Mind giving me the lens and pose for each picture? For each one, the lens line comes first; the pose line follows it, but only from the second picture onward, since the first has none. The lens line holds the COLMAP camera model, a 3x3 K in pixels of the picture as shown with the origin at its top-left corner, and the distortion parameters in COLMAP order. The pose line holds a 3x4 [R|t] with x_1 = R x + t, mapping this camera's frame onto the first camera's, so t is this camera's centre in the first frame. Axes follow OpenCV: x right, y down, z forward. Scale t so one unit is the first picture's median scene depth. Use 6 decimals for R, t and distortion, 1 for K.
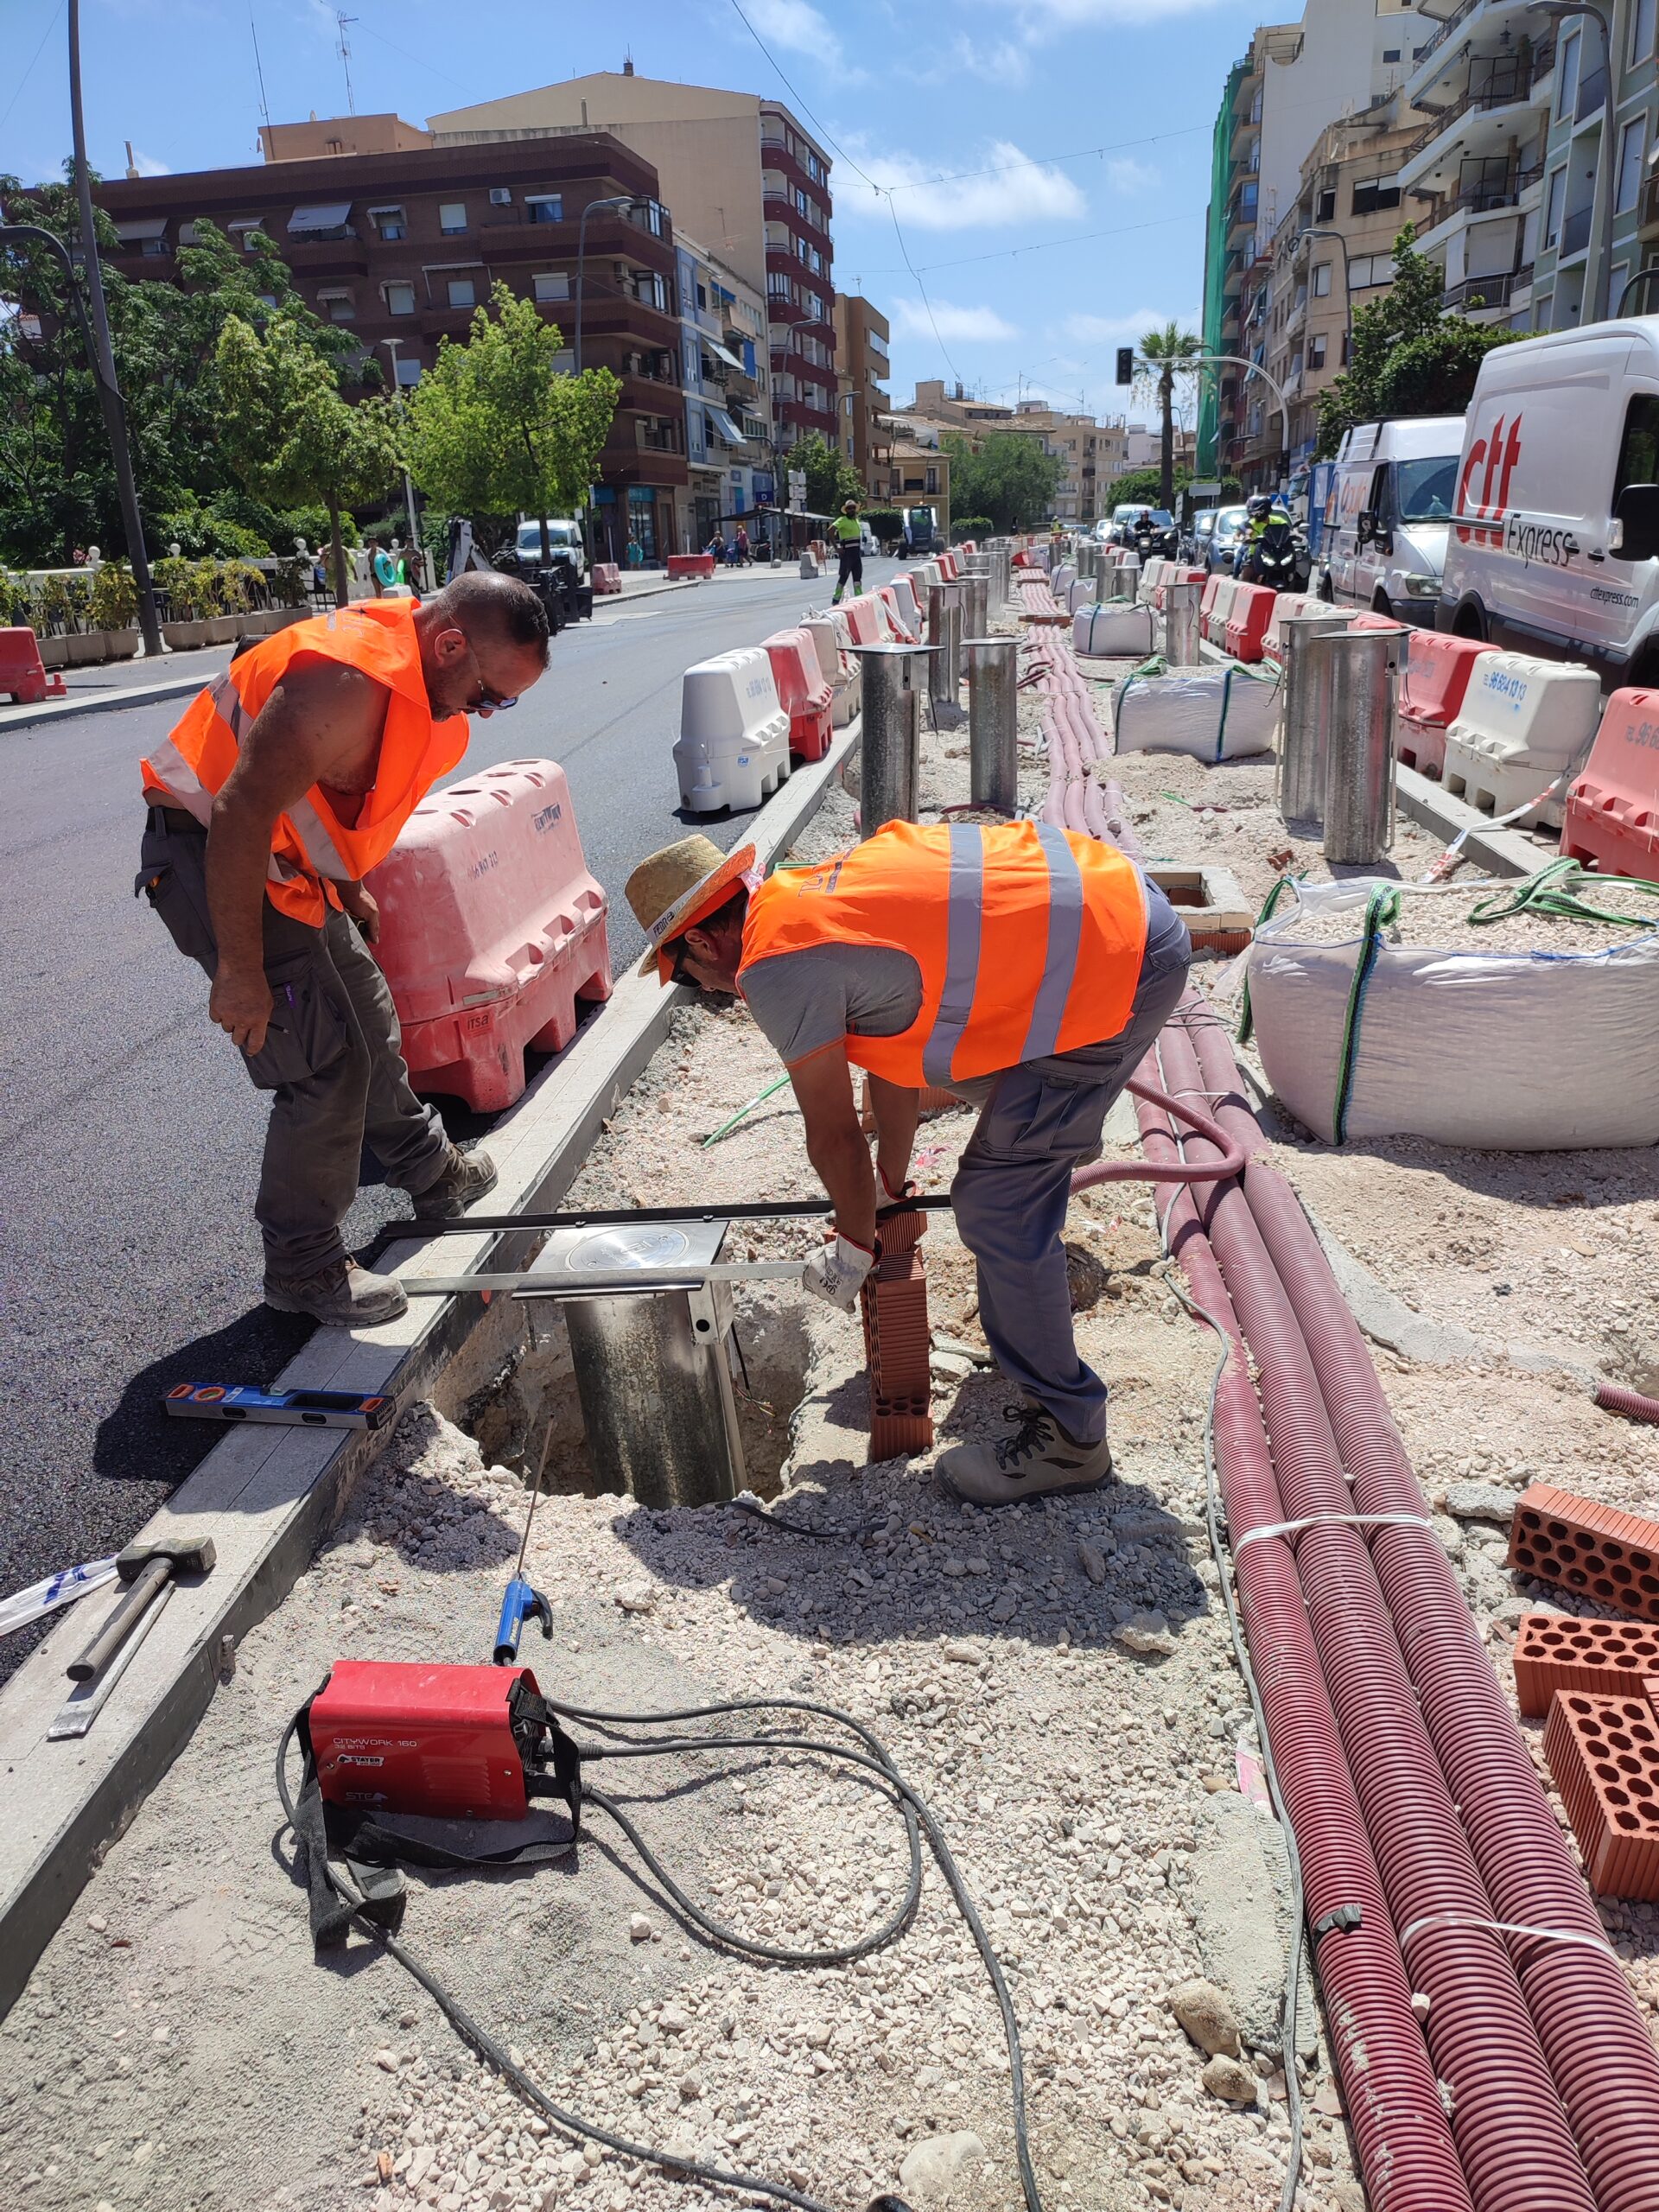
lens RADIAL K [[1647.8, 0, 829.5], [0, 1647.8, 1106.0], [0, 0, 1]] dist [0.060995, -0.084538]
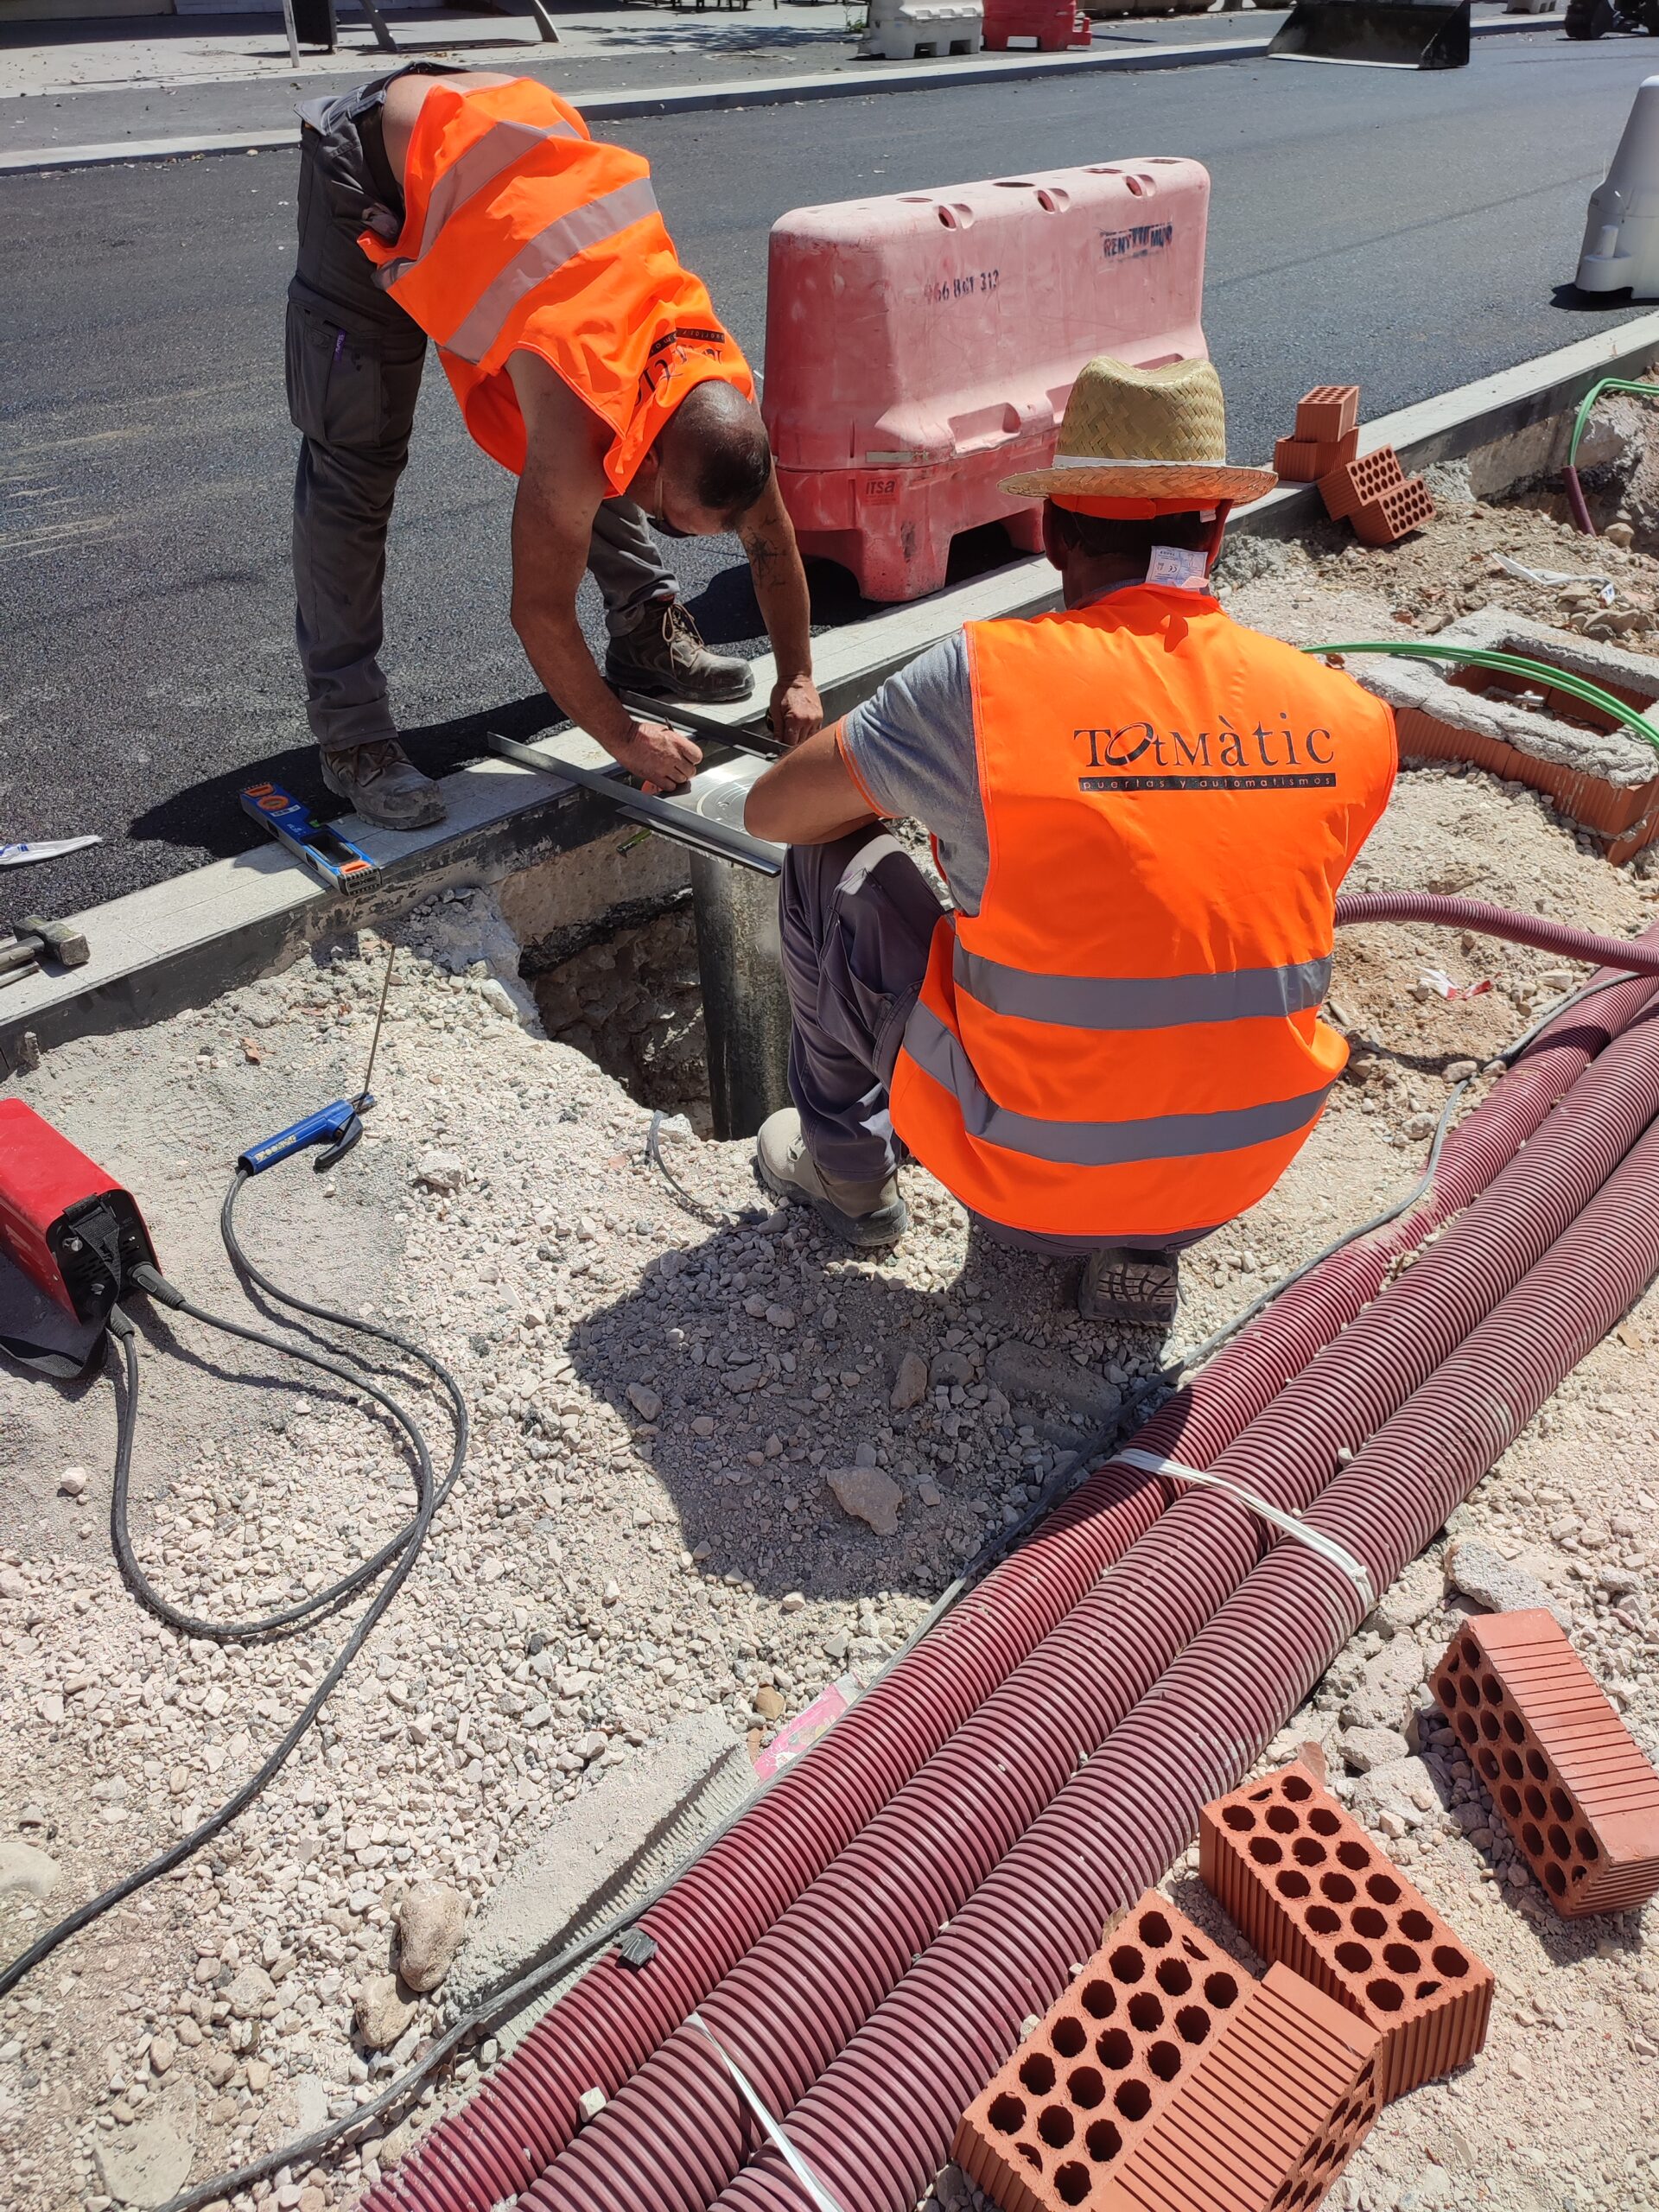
lens RADIAL K [[1665.2, 0, 829.5], [0, 1665.2, 1106.0], [0, 0, 1]] dist [0.002211, 0.006878]
pose [[0.798435, 0.399610, -0.450348, 0.206252], [-0.246414, 0.899358, 0.361158, -0.051255], [0.549347, -0.177389, 0.816548, 0.185734]]
